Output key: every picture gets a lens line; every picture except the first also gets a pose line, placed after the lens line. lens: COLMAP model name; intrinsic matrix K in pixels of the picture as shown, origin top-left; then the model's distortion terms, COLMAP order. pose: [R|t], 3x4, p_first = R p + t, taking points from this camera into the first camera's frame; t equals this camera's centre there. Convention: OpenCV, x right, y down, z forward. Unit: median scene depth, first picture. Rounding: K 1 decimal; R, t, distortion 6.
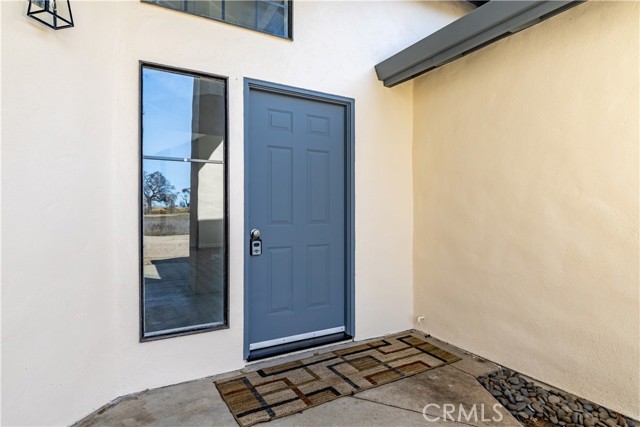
lens RADIAL K [[364.9, 0, 319.4], [0, 364.9, 211.4], [0, 0, 1]] dist [0.000672, -0.001025]
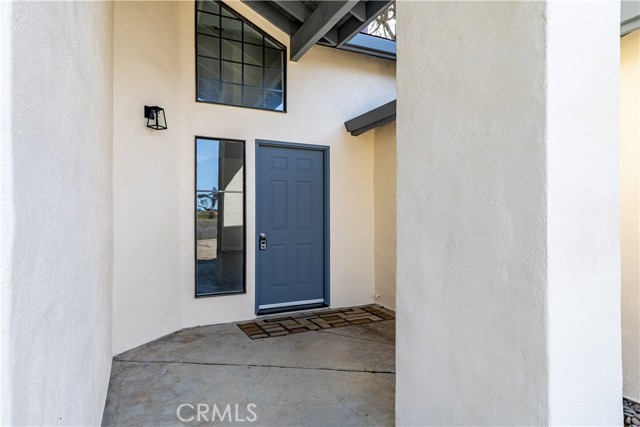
lens RADIAL K [[364.9, 0, 320.5], [0, 364.9, 215.3], [0, 0, 1]] dist [0.000672, -0.001025]
pose [[0.998711, -0.000714, -0.050745, 0.154681], [0.000362, 0.999976, -0.006956, -0.017224], [0.050749, 0.006928, 0.998687, -0.566356]]
